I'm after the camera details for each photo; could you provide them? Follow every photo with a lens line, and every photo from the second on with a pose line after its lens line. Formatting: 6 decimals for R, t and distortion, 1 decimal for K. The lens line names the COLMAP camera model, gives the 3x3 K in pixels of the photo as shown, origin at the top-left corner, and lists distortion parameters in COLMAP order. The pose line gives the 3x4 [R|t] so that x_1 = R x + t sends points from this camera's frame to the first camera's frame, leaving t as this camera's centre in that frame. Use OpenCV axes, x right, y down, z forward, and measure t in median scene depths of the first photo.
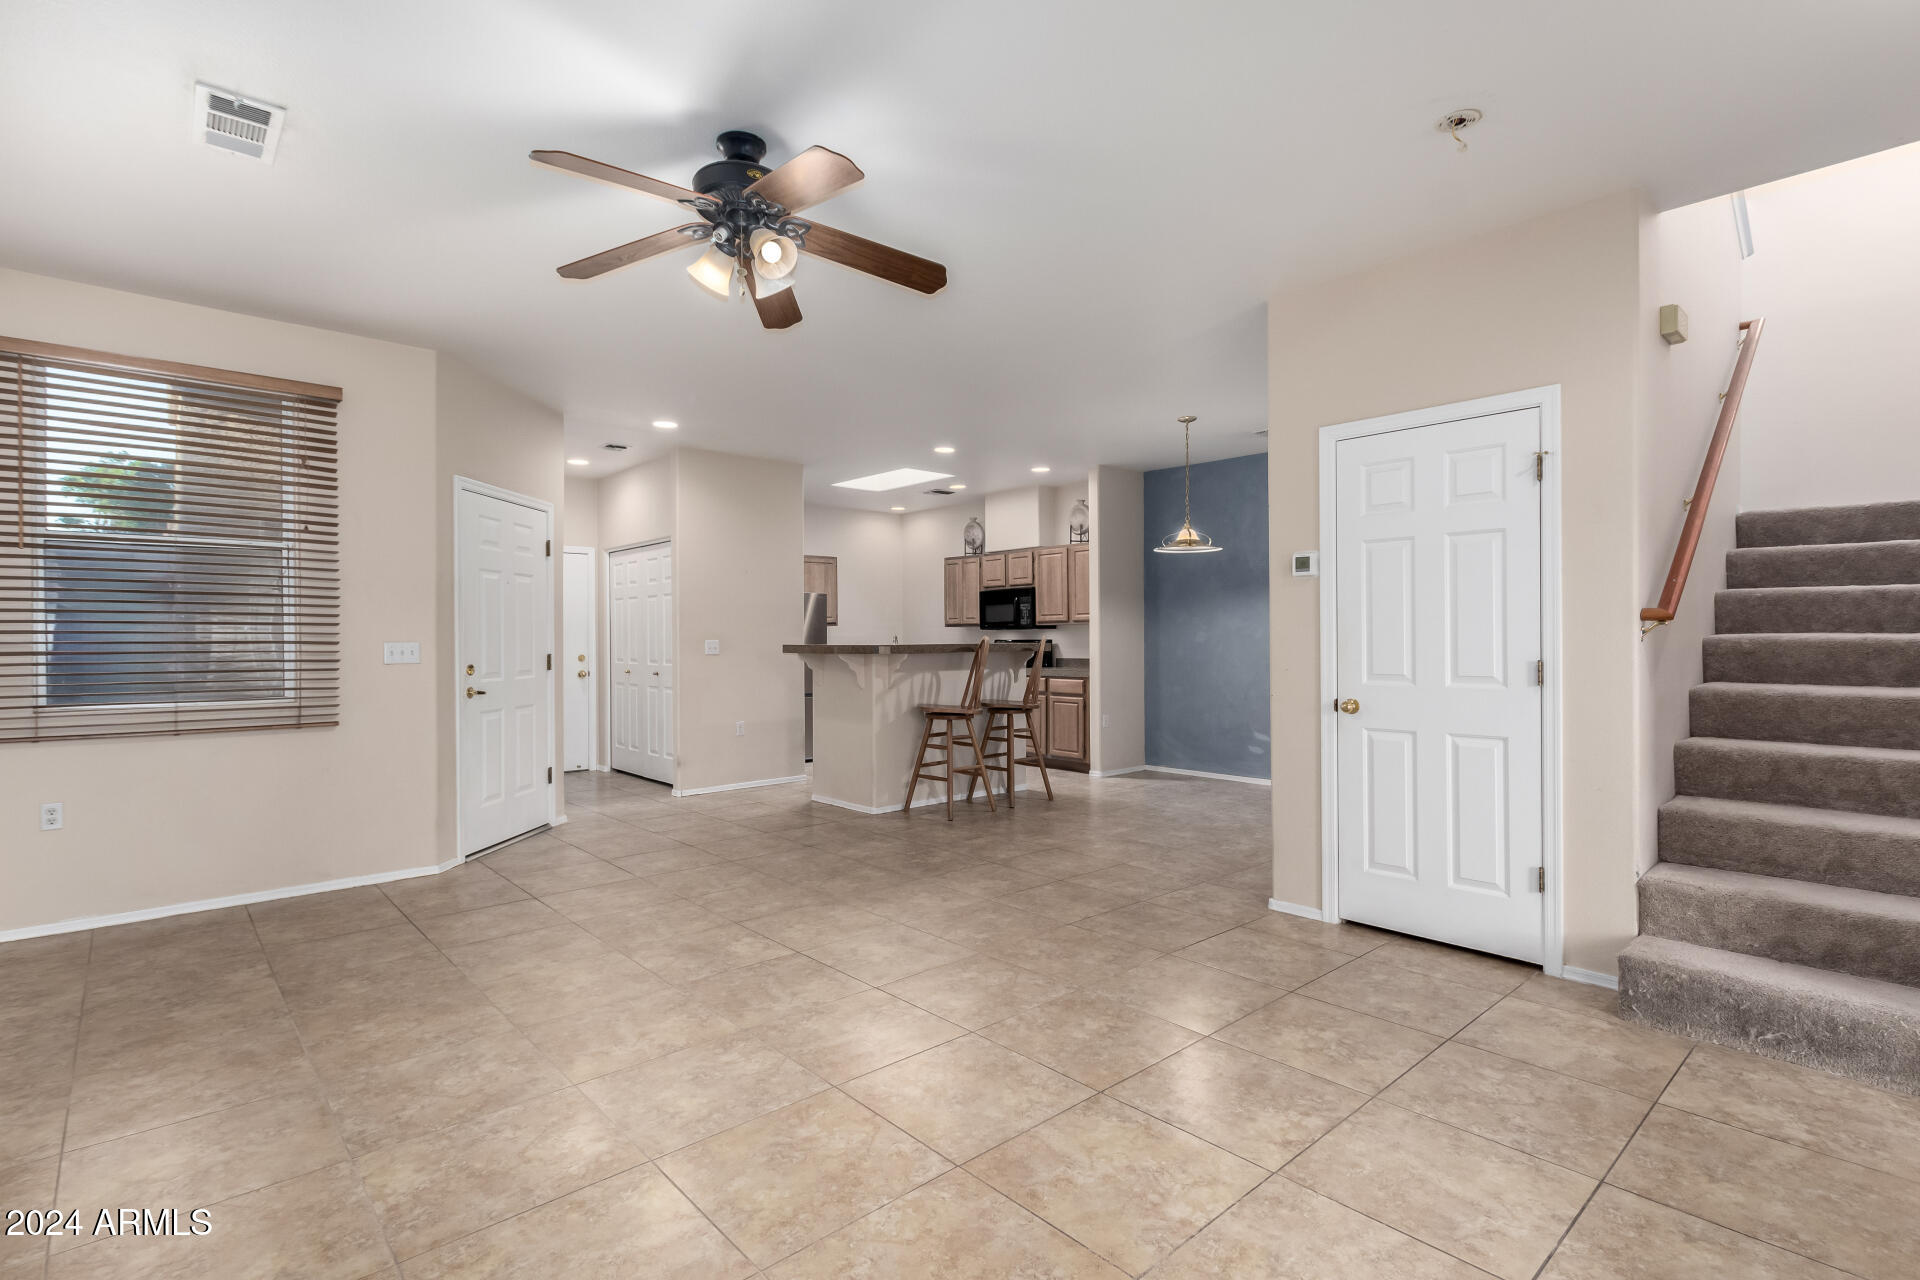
lens RADIAL K [[918.9, 0, 974.3], [0, 918.9, 635.8], [0, 0, 1]] dist [0.012170, -0.004810]
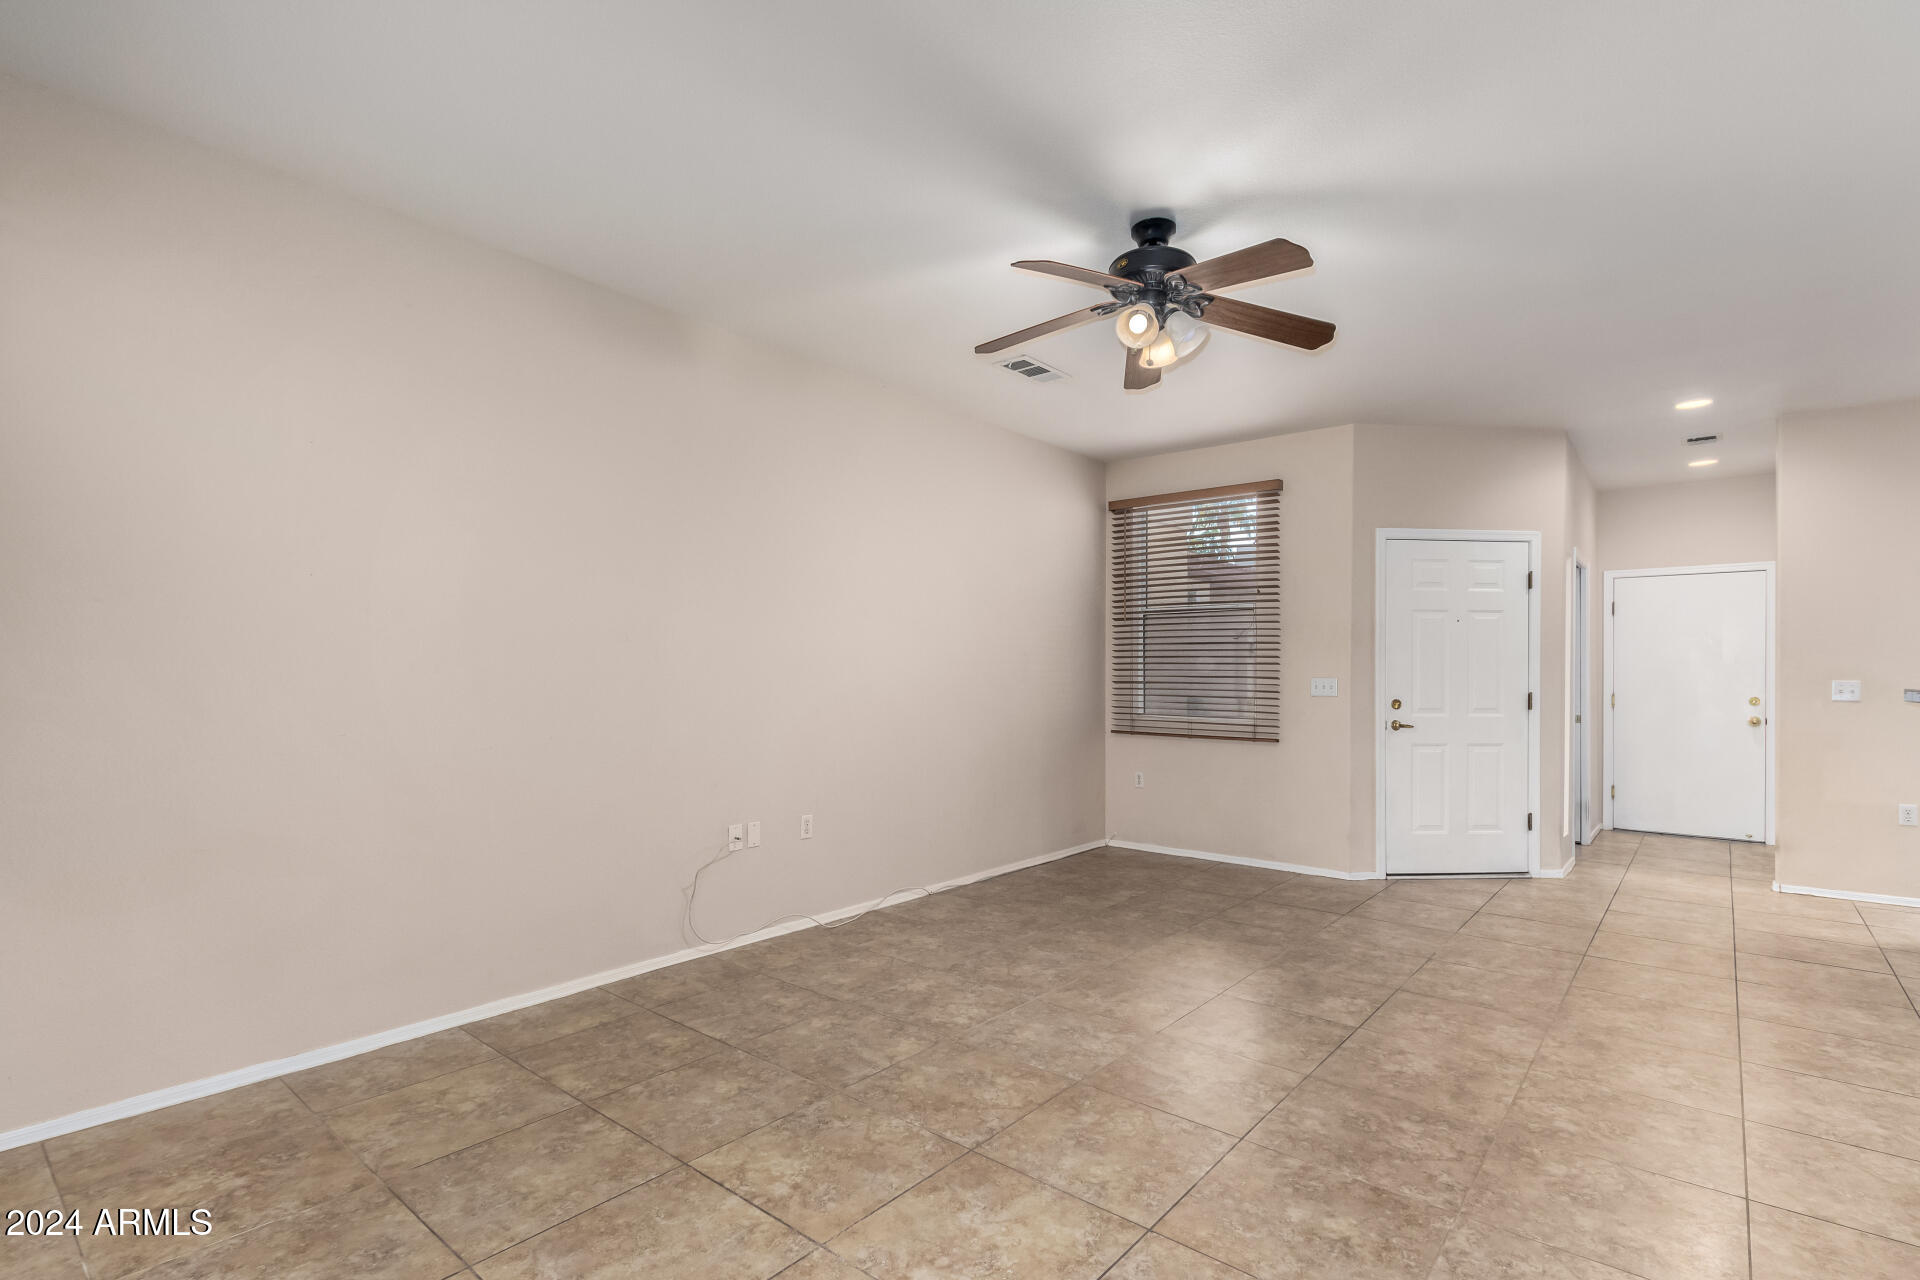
lens RADIAL K [[896.3, 0, 960.3], [0, 896.3, 655.5], [0, 0, 1]] dist [0.012891, -0.005263]
pose [[0.130332, -0.015744, -0.991345, 0.554675], [-0.001612, 0.999869, -0.016091, -0.003937], [0.991469, 0.003696, 0.130289, 0.435488]]
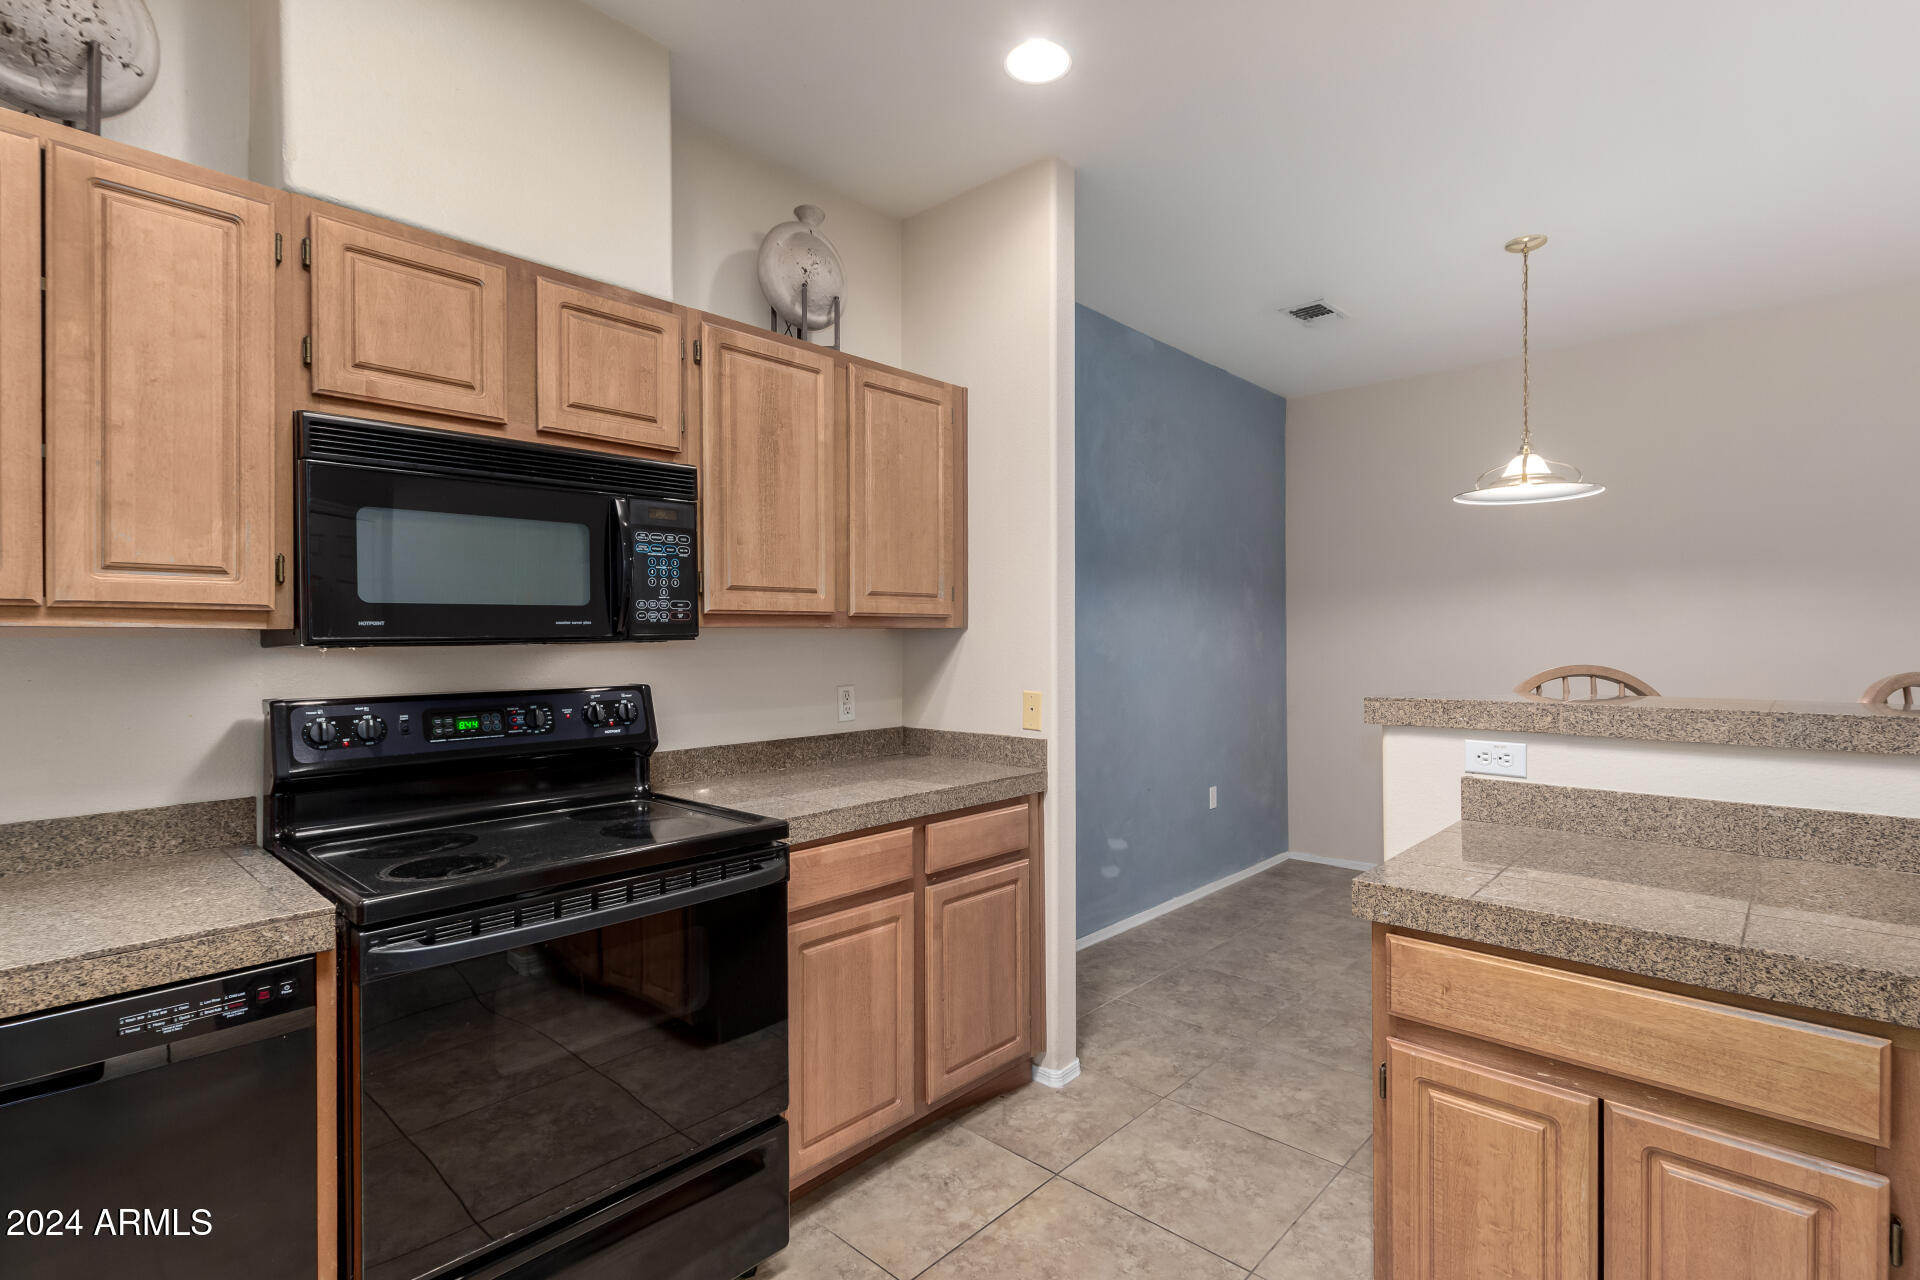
lens RADIAL K [[896.3, 0, 960.0], [0, 896.3, 643.2], [0, 0, 1]] dist [0.012891, -0.005263]
pose [[-0.078954, 0.002258, 0.996876, -0.383910], [0.001280, 0.999997, -0.002164, -0.014827], [-0.996877, 0.001105, -0.078956, 2.089198]]
